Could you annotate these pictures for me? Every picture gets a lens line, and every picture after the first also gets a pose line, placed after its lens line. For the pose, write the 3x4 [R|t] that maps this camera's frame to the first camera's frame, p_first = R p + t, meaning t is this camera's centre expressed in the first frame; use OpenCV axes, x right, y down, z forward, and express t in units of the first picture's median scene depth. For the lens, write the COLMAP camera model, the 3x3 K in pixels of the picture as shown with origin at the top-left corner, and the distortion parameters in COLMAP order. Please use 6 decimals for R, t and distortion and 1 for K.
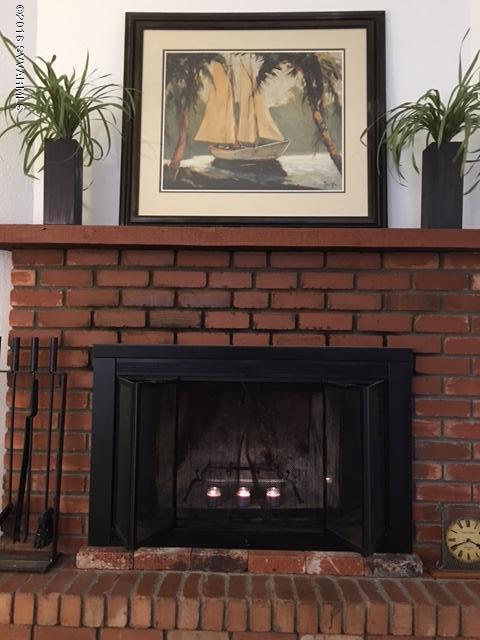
lens RADIAL K [[544.3, 0, 240.0], [0, 544.3, 320.0], [0, 0, 1]] dist [0.069338, -0.102121]
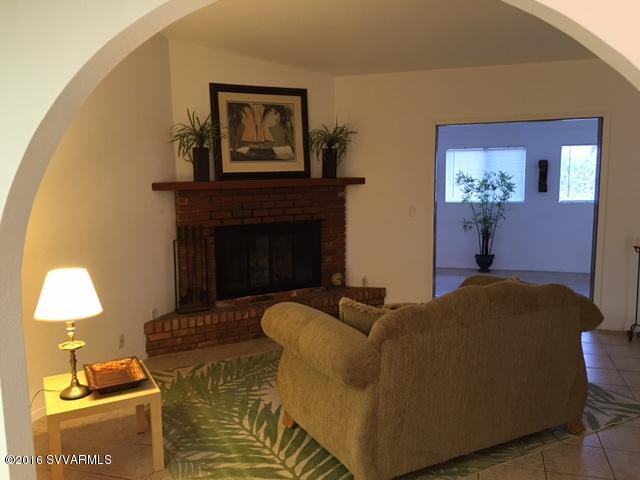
lens RADIAL K [[544.3, 0, 320.0], [0, 544.3, 240.0], [0, 0, 1]] dist [0.069338, -0.102121]
pose [[0.856078, -0.094820, 0.508074, -1.083064], [0.000186, 0.983084, 0.183157, -0.339576], [-0.516846, -0.156702, 0.841614, -1.342402]]
